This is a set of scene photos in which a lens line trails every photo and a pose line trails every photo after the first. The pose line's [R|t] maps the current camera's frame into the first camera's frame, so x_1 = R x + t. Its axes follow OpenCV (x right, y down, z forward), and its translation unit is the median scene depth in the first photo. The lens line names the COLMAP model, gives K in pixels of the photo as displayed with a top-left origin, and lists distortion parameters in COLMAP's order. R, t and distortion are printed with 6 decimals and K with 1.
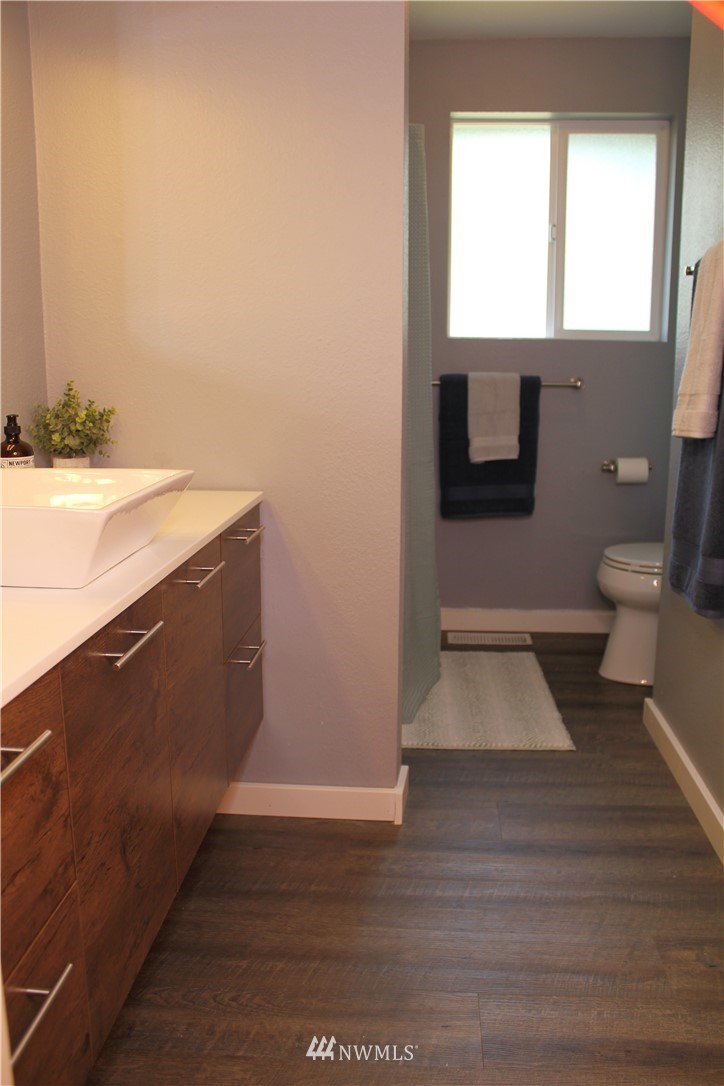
lens RADIAL K [[906.3, 0, 373.8], [0, 906.3, 547.2], [0, 0, 1]] dist [-0.153046, 0.131926]
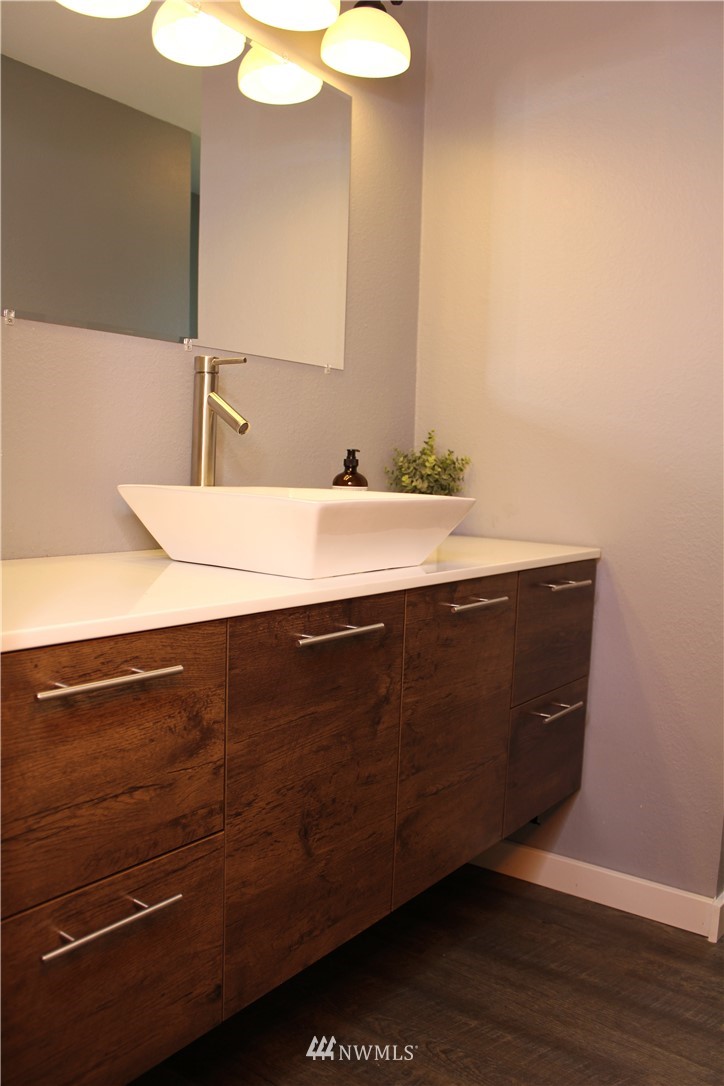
lens RADIAL K [[906.3, 0, 370.7], [0, 906.3, 544.1], [0, 0, 1]] dist [-0.153046, 0.131926]
pose [[0.847443, 0.073388, -0.525789, 0.200045], [-0.138514, 0.986660, -0.085536, 0.057128], [0.512497, 0.145316, 0.846303, 0.068883]]
